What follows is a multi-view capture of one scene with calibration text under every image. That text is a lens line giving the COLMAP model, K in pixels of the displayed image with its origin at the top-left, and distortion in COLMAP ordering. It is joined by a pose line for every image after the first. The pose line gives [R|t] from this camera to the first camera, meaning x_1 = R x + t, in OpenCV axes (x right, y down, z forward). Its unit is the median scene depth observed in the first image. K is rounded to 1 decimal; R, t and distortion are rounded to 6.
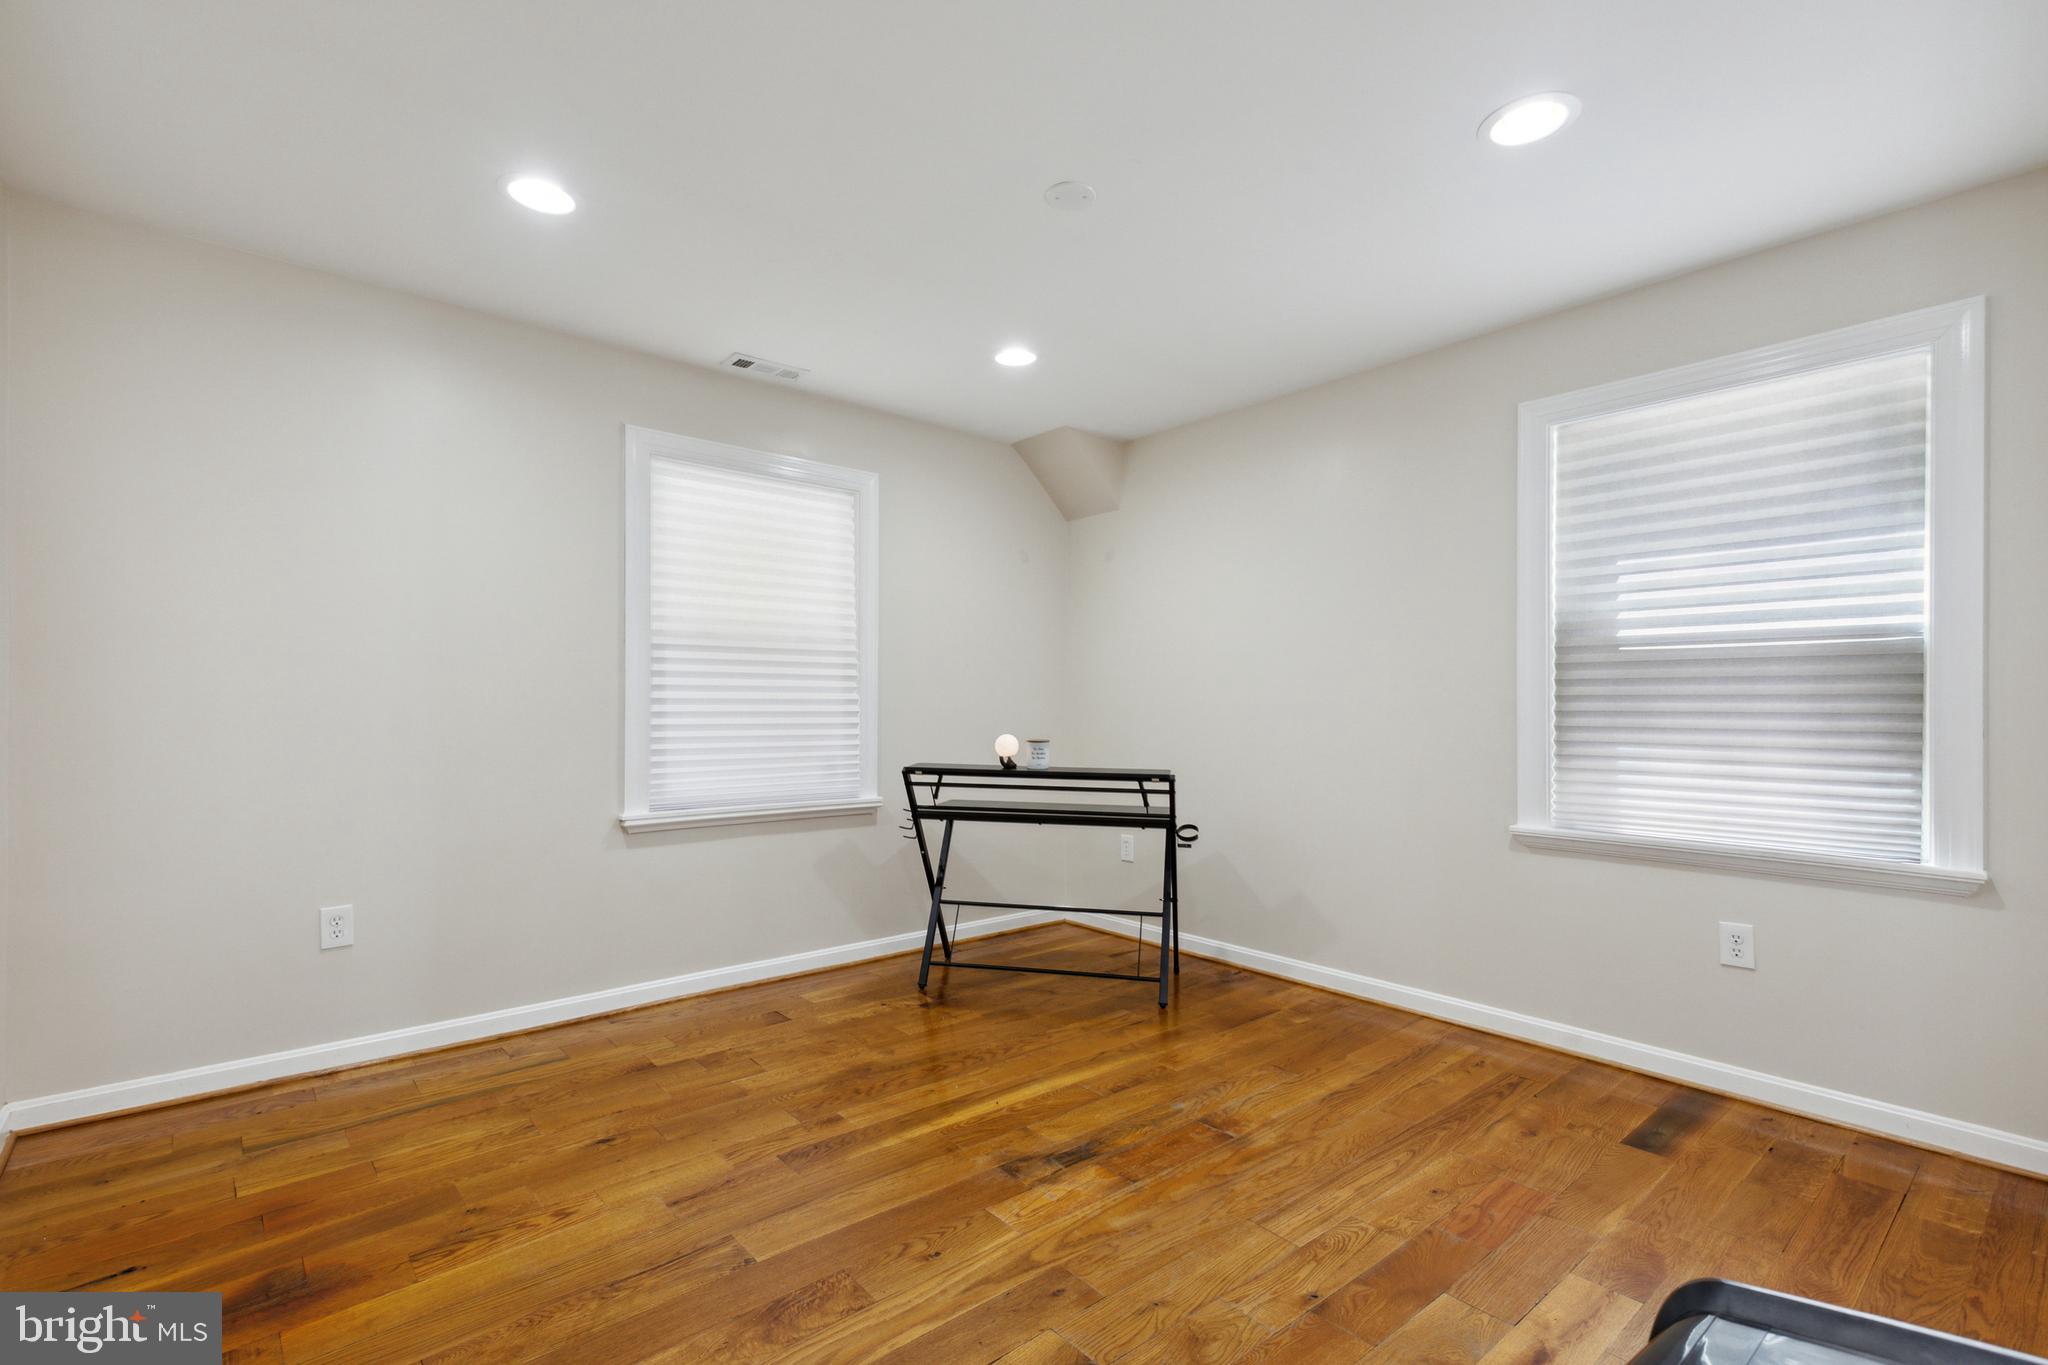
lens RADIAL K [[891.1, 0, 1010.0], [0, 891.1, 711.6], [0, 0, 1]] dist [0.018596, -0.000406]
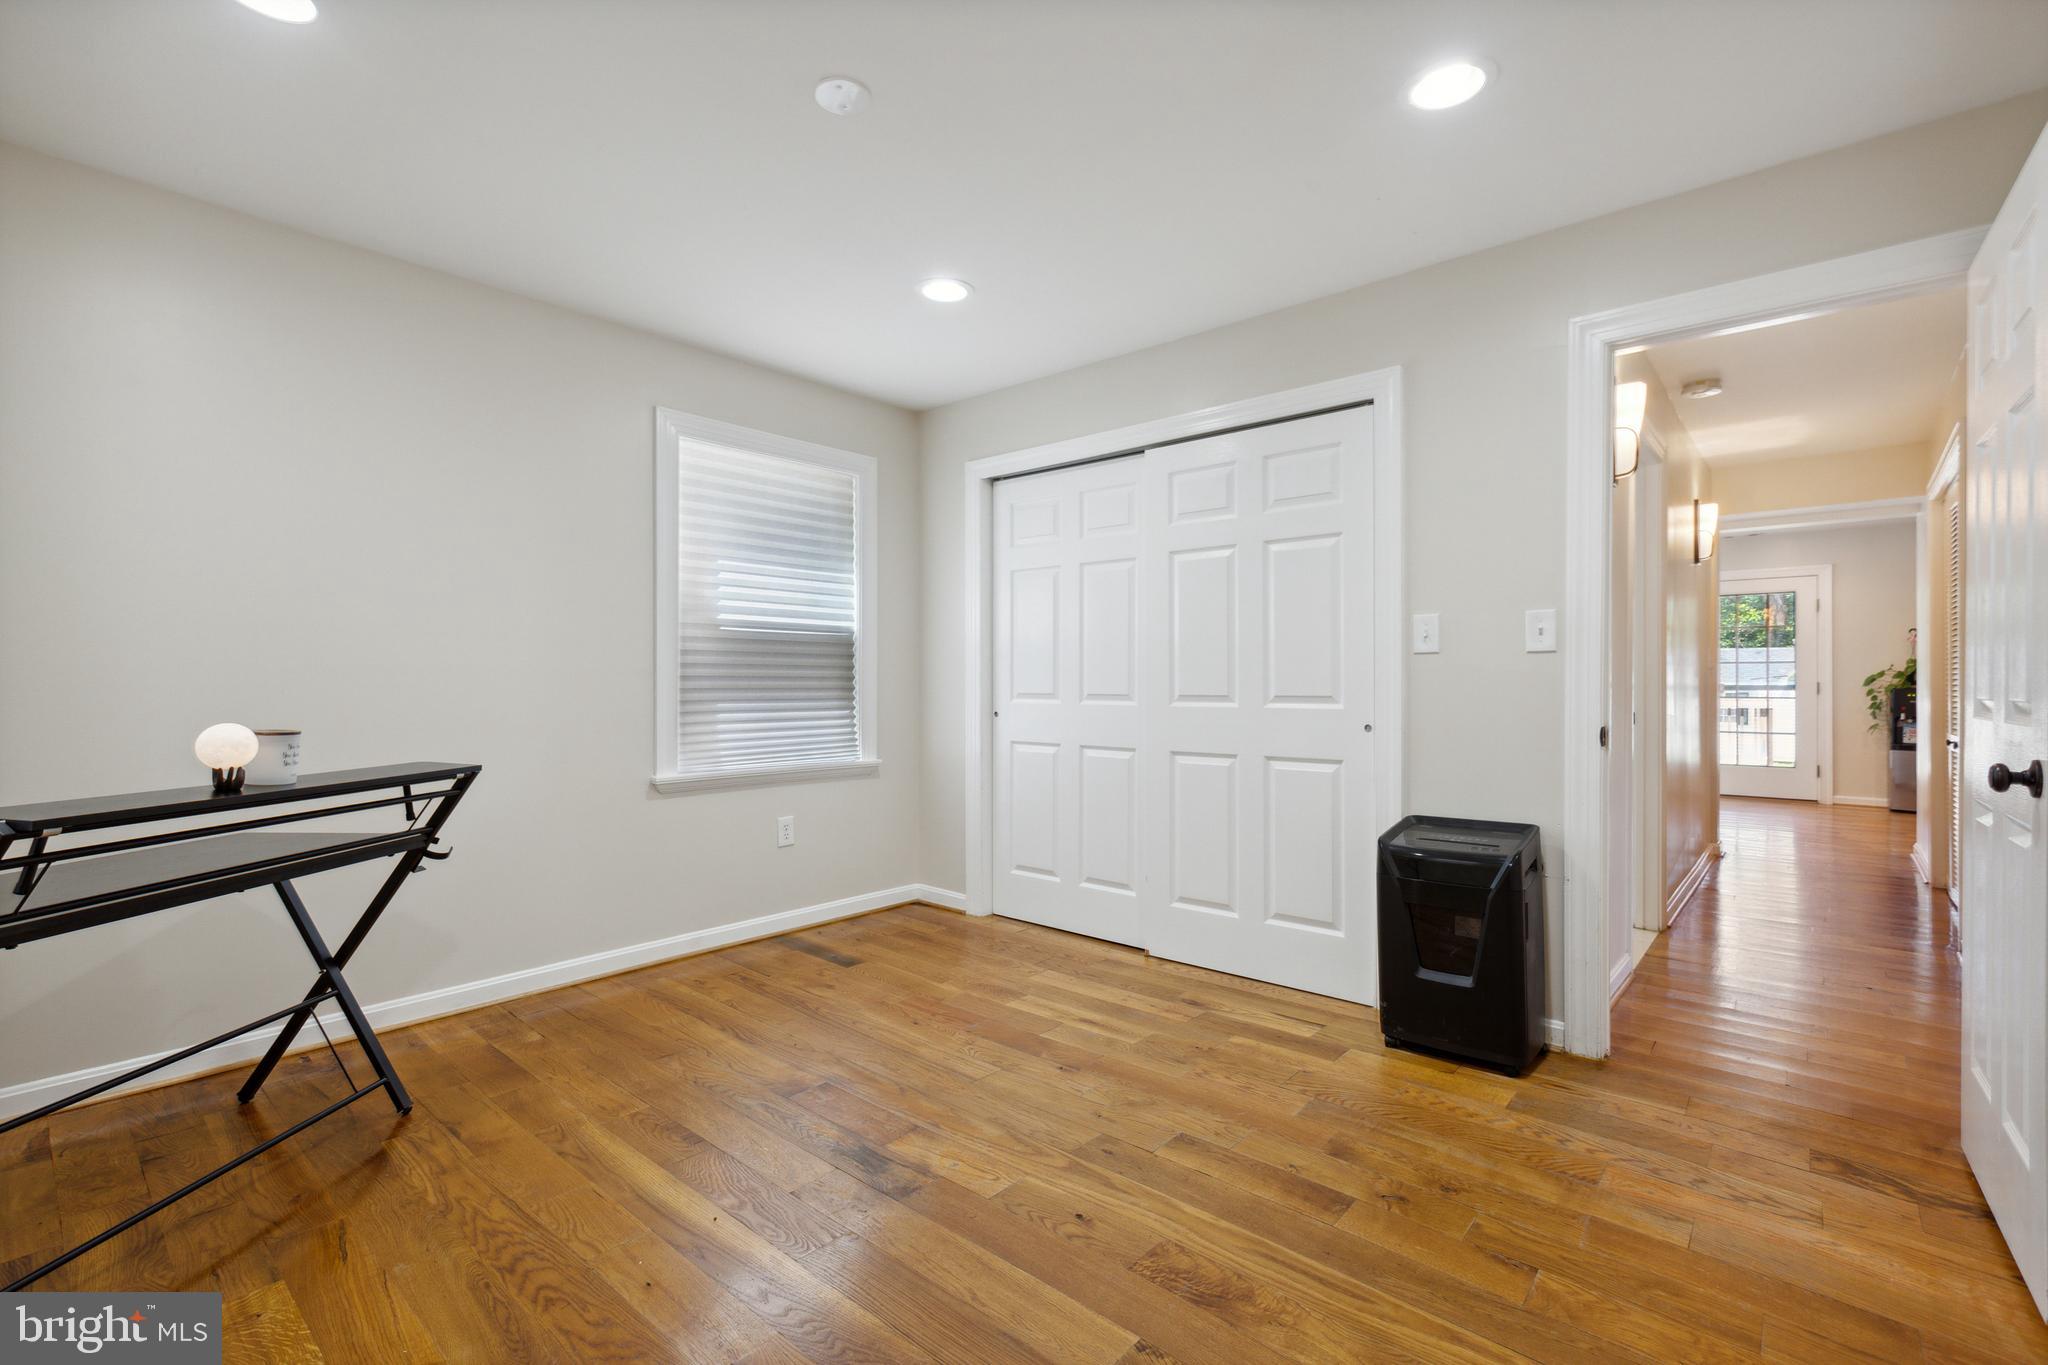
lens RADIAL K [[891.1, 0, 1010.0], [0, 891.1, 711.6], [0, 0, 1]] dist [0.018596, -0.000406]
pose [[-0.110880, -0.040264, 0.993018, -0.743528], [-0.000968, 0.999183, 0.040406, -0.002196], [-0.993833, 0.003519, -0.110828, 0.838409]]
